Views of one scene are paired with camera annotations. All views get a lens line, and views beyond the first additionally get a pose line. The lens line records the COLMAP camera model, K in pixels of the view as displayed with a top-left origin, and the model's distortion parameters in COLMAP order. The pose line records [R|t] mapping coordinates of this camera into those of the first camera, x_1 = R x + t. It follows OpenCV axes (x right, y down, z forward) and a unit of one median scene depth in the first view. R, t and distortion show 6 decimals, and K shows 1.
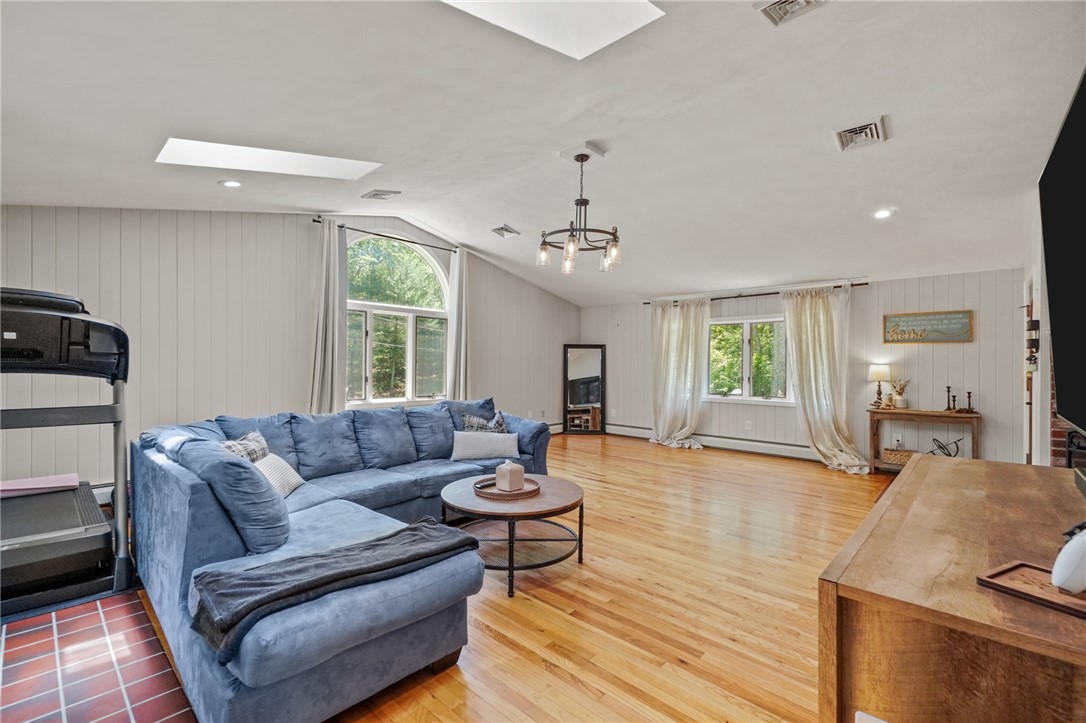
lens RADIAL K [[473.6, 0, 539.4], [0, 473.6, 361.2], [0, 0, 1]] dist [0.005592, -0.002131]
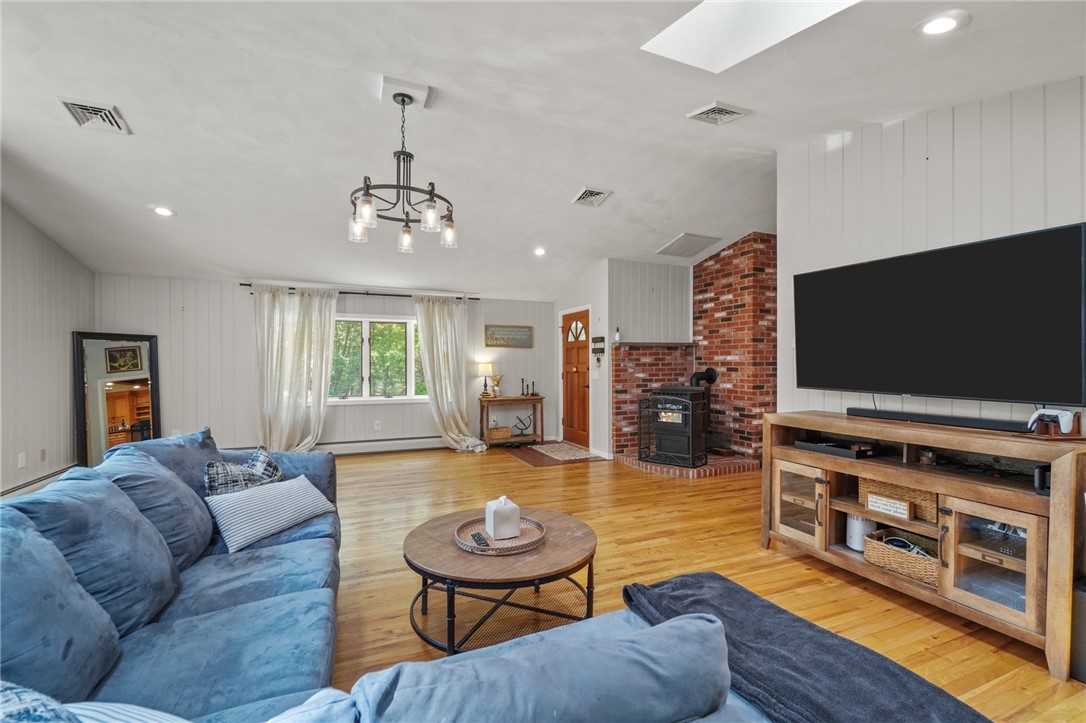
lens RADIAL K [[473.6, 0, 536.5], [0, 473.6, 366.0], [0, 0, 1]] dist [0.005592, -0.002131]
pose [[0.401423, -0.011012, 0.915826, -0.395880], [-0.002208, 0.999913, 0.012991, -0.002852], [-0.915890, -0.007237, 0.401364, 0.360783]]
